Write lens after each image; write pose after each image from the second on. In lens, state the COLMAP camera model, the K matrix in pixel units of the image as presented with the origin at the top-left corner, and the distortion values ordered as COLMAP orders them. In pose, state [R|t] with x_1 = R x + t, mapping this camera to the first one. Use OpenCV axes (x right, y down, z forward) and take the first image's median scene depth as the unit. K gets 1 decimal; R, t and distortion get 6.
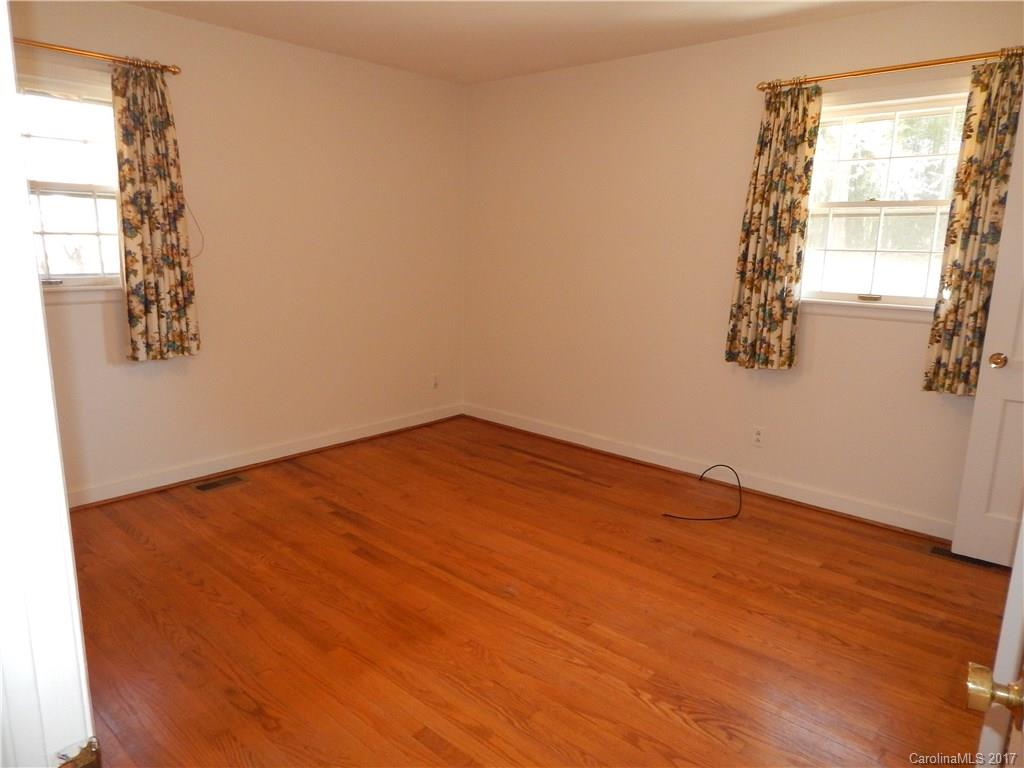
lens RADIAL K [[680.1, 0, 513.6], [0, 680.1, 381.7], [0, 0, 1]] dist [0.016158, -0.019075]
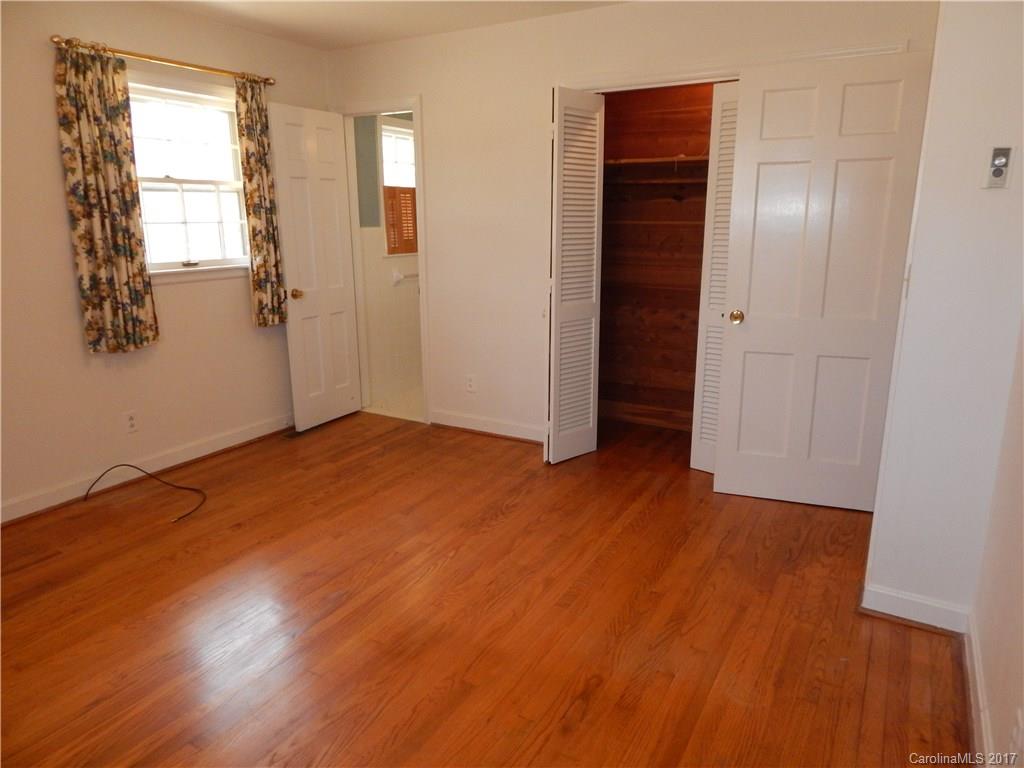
lens RADIAL K [[680.1, 0, 514.5], [0, 680.1, 385.1], [0, 0, 1]] dist [0.016158, -0.019075]
pose [[-0.207505, -0.251356, 0.945390, -0.744556], [0.198399, 0.935527, 0.292280, -0.162635], [-0.957904, 0.248214, -0.144257, 0.707927]]
